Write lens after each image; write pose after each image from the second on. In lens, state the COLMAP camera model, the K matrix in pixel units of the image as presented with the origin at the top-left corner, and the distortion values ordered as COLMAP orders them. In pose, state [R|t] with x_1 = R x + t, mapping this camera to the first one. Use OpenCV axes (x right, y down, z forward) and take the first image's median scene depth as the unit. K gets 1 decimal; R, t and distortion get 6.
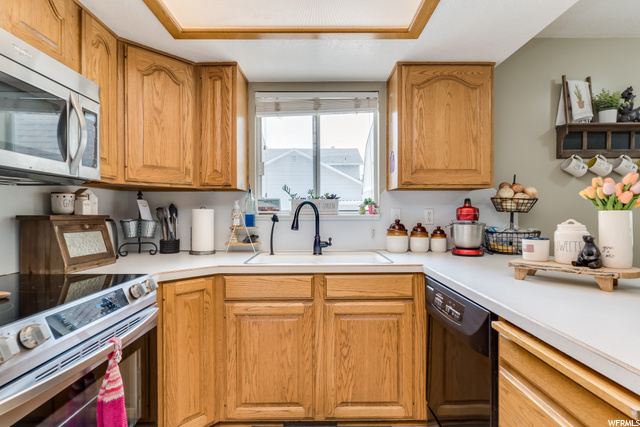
lens RADIAL K [[326.9, 0, 320.0], [0, 326.9, 213.5], [0, 0, 1]] dist [0.003296, 0.000835]
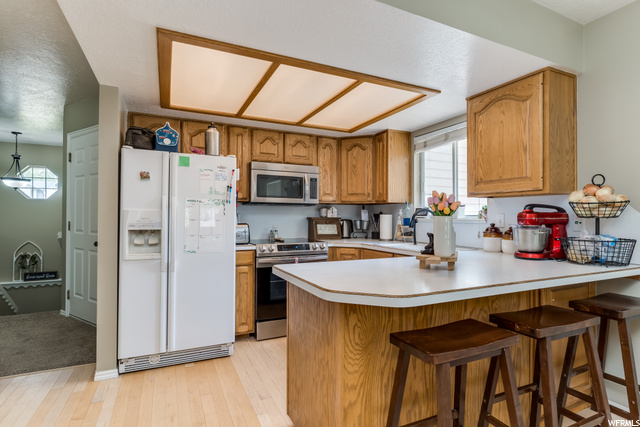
lens RADIAL K [[326.9, 0, 320.0], [0, 326.9, 213.5], [0, 0, 1]] dist [0.003296, 0.000835]
pose [[0.423093, -0.003860, -0.906078, 1.147548], [-0.006045, 0.999957, -0.007083, -0.005303], [0.906066, 0.008474, 0.423052, -0.044065]]
